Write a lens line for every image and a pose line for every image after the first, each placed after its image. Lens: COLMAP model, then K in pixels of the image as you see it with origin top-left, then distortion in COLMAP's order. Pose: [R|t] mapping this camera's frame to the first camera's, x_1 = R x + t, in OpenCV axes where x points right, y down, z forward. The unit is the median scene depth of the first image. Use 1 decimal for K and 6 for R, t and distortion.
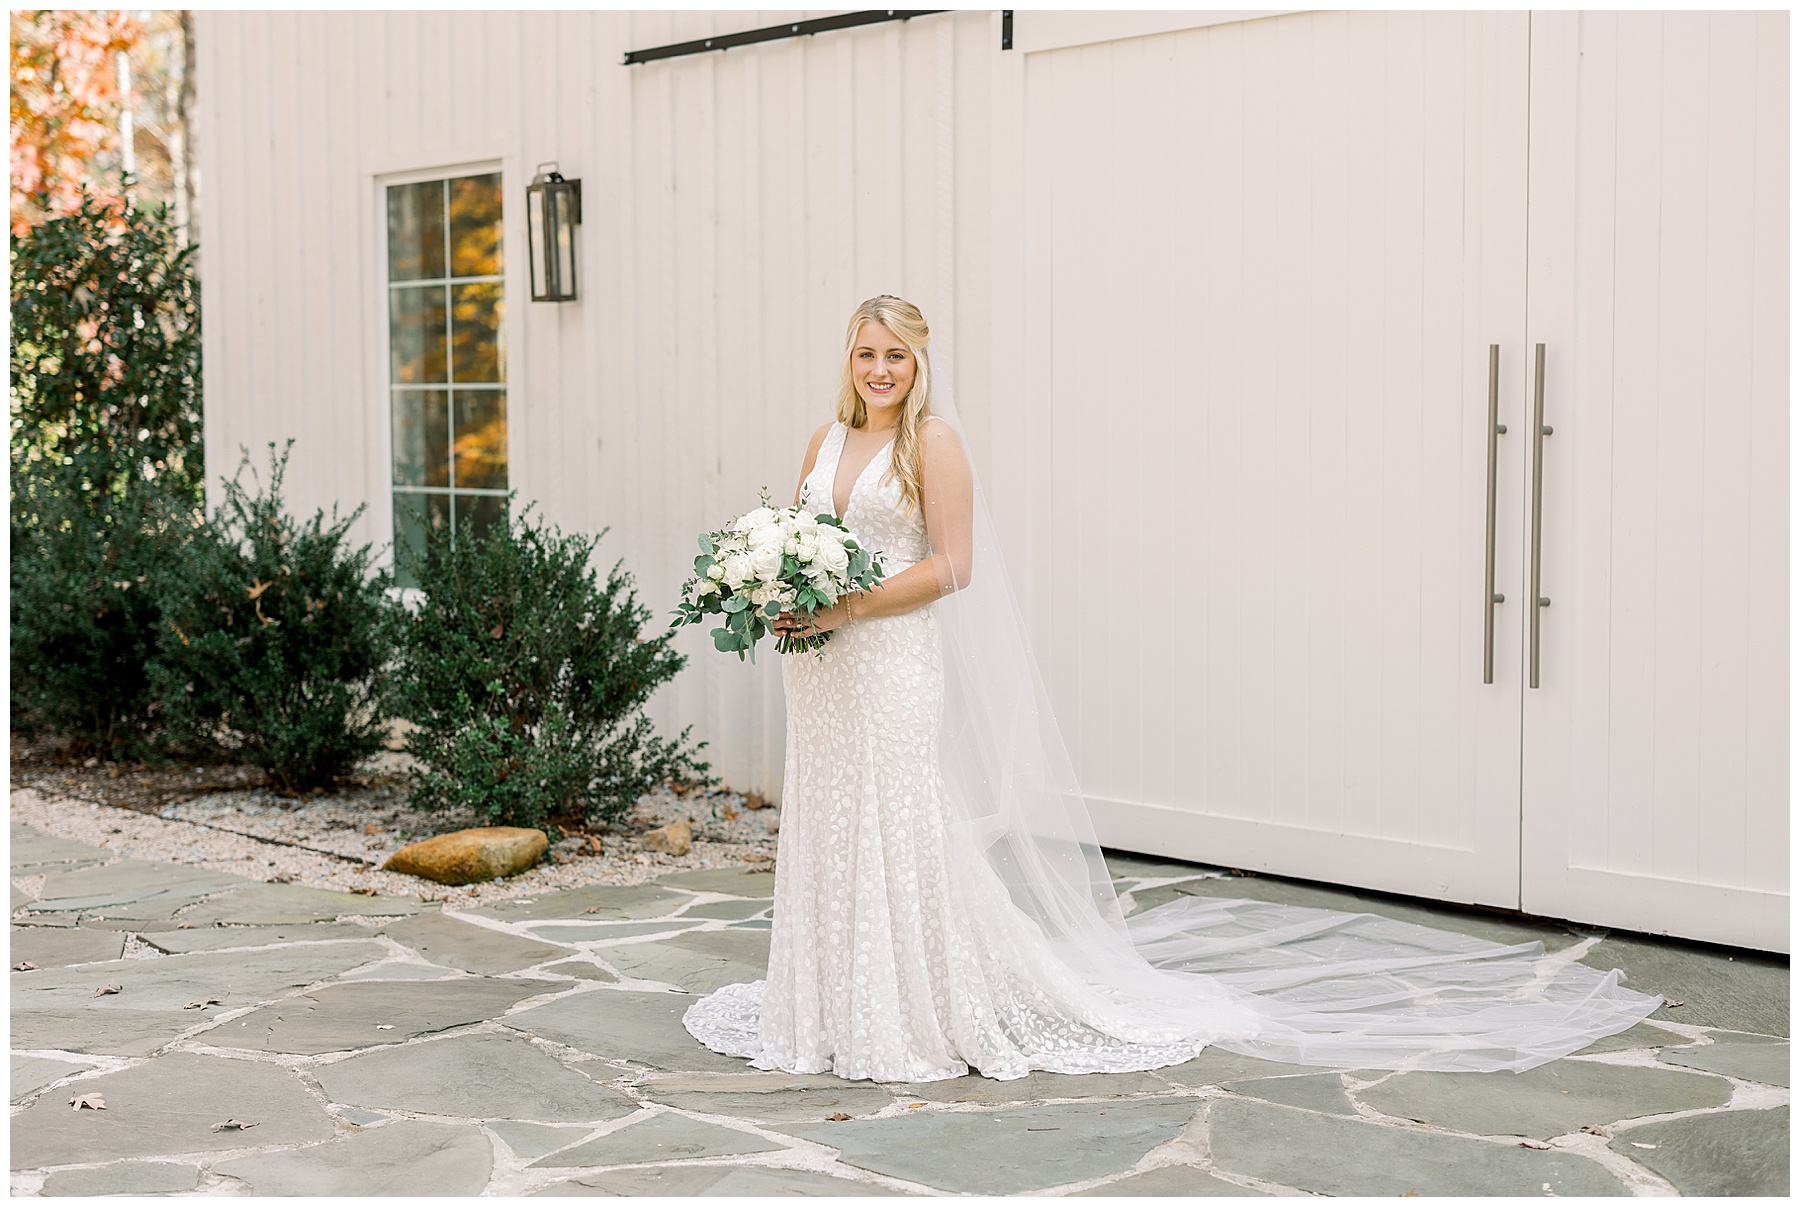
lens RADIAL K [[2668.0, 0, 865.3], [0, 2668.0, 606.9], [0, 0, 1]] dist [0.015099, 0.006363]
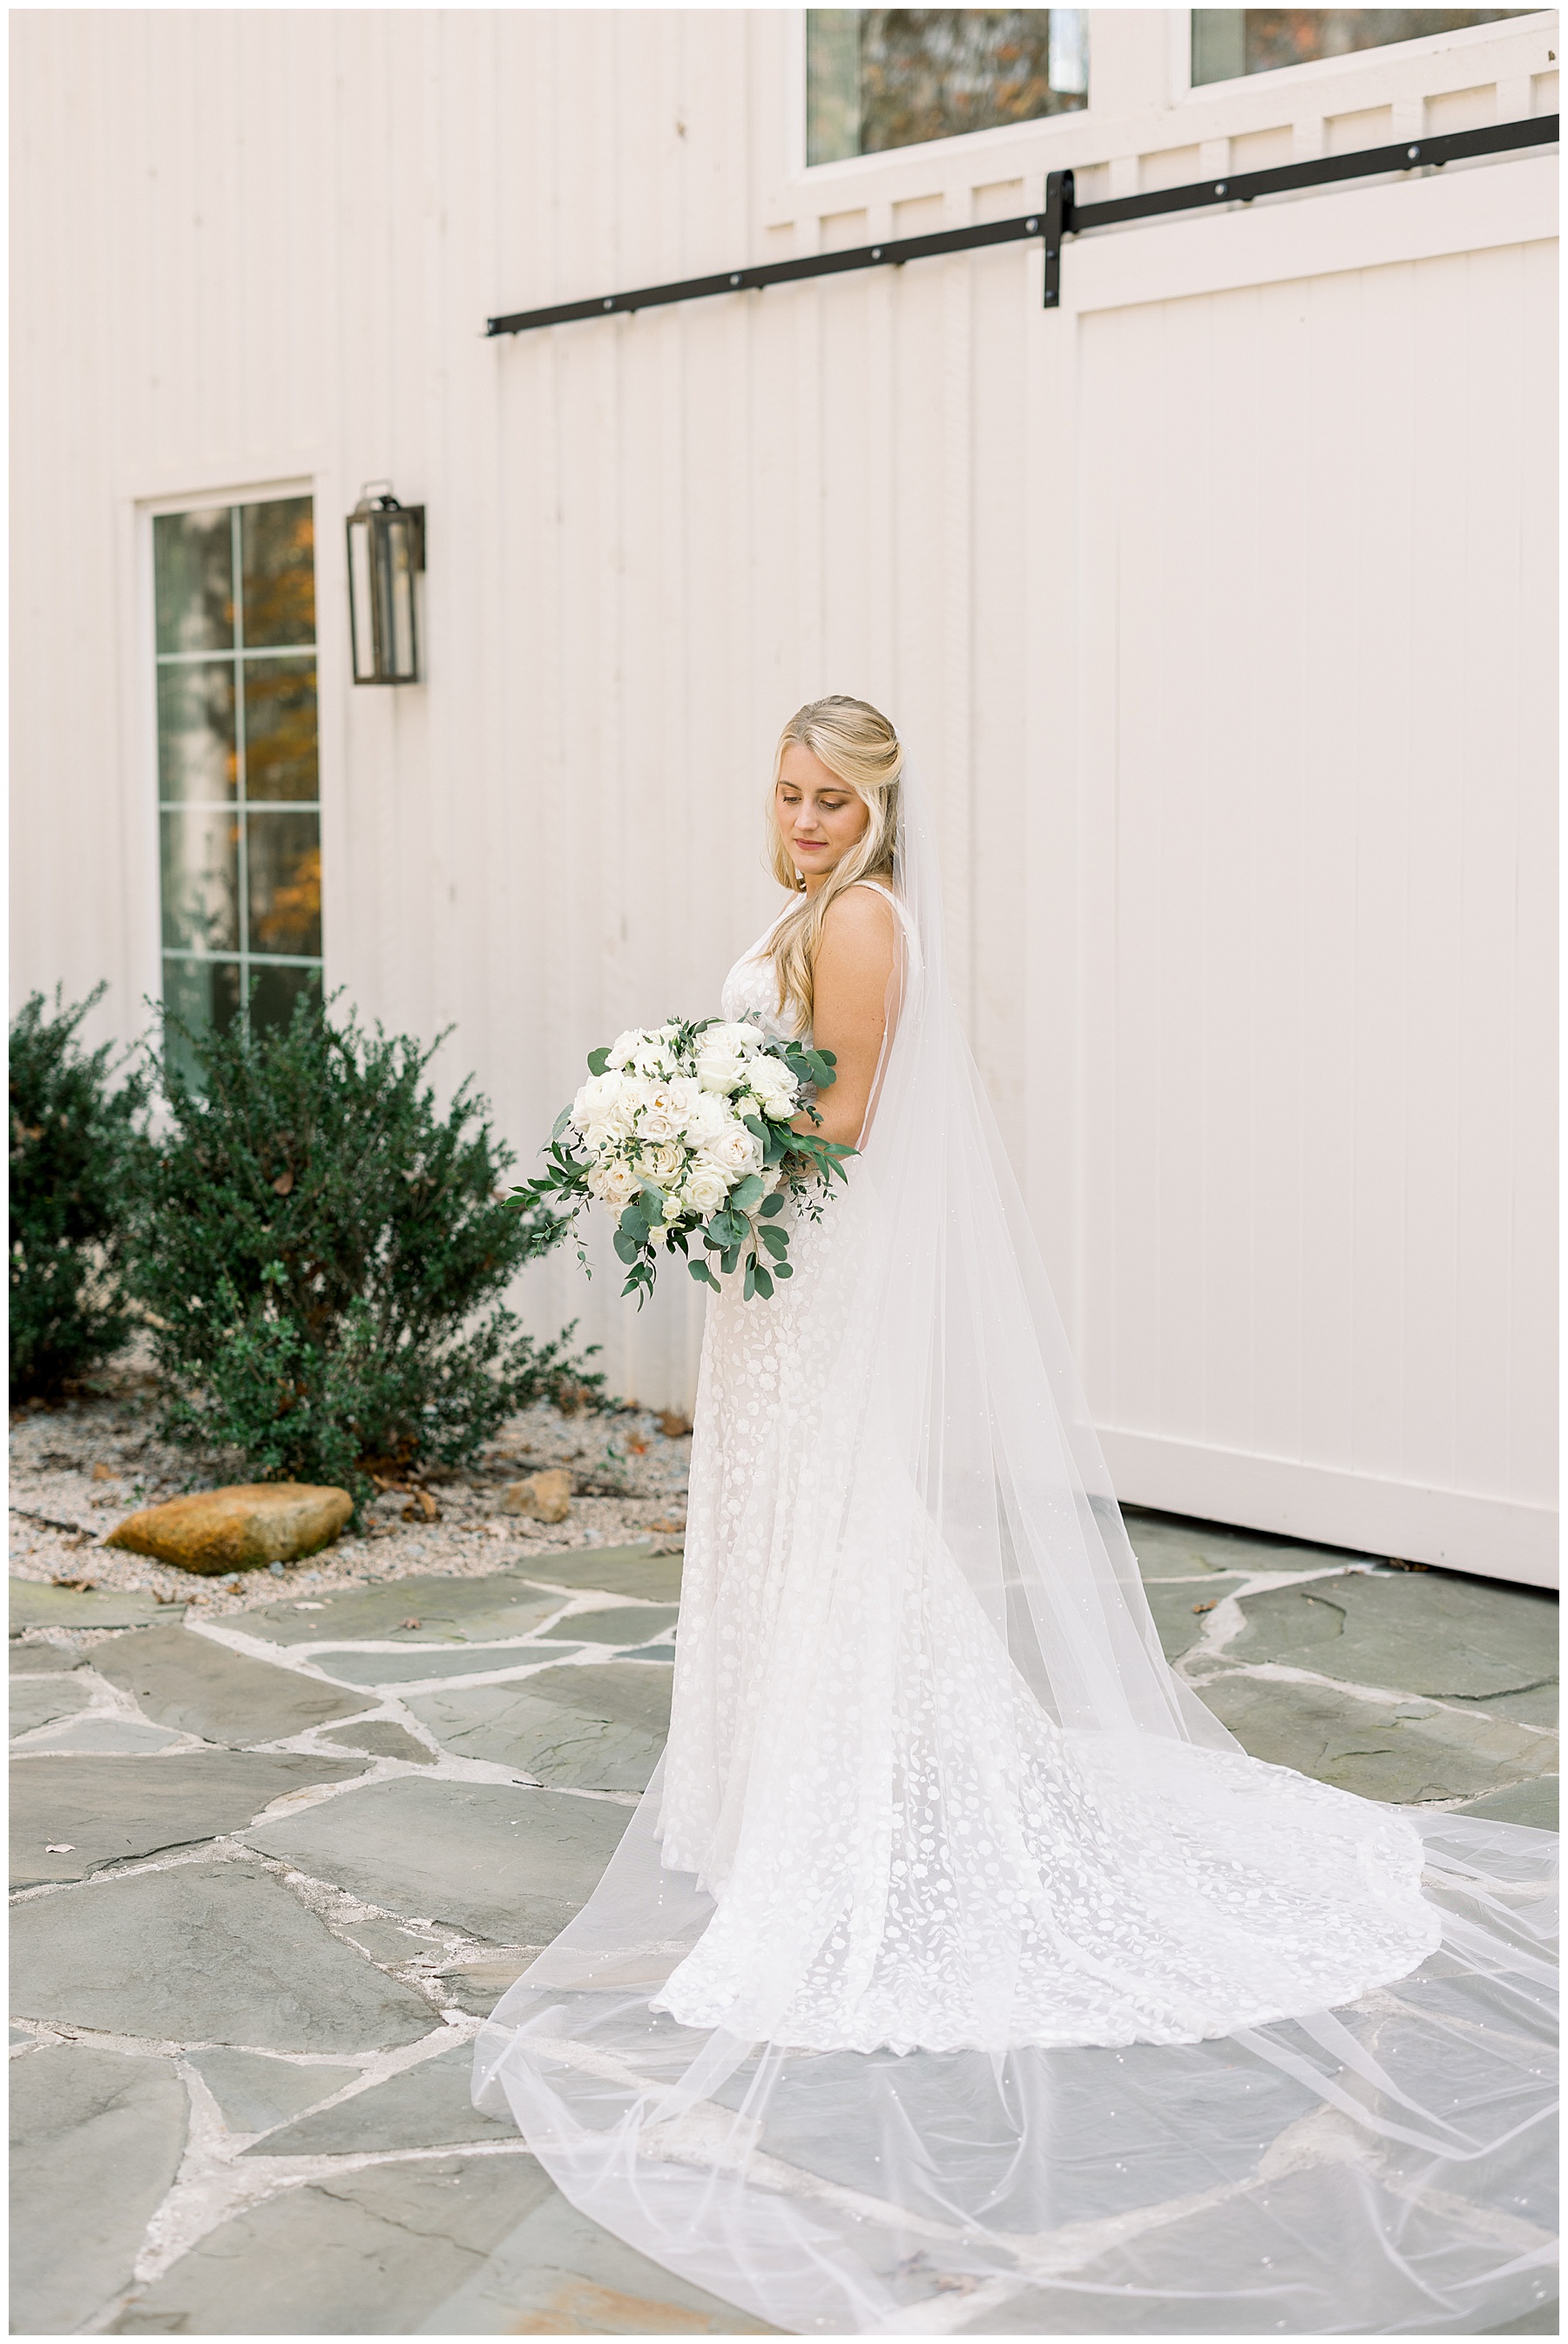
lens RADIAL K [[3336.9, 0, 776.5], [0, 3336.9, 1067.5], [0, 0, 1]] dist [0.015190, -0.007269]
pose [[0.999556, 0.003479, -0.029582, 0.009991], [-0.003233, 0.999960, 0.008347, -0.027028], [0.029609, -0.008247, 0.999528, 0.167291]]
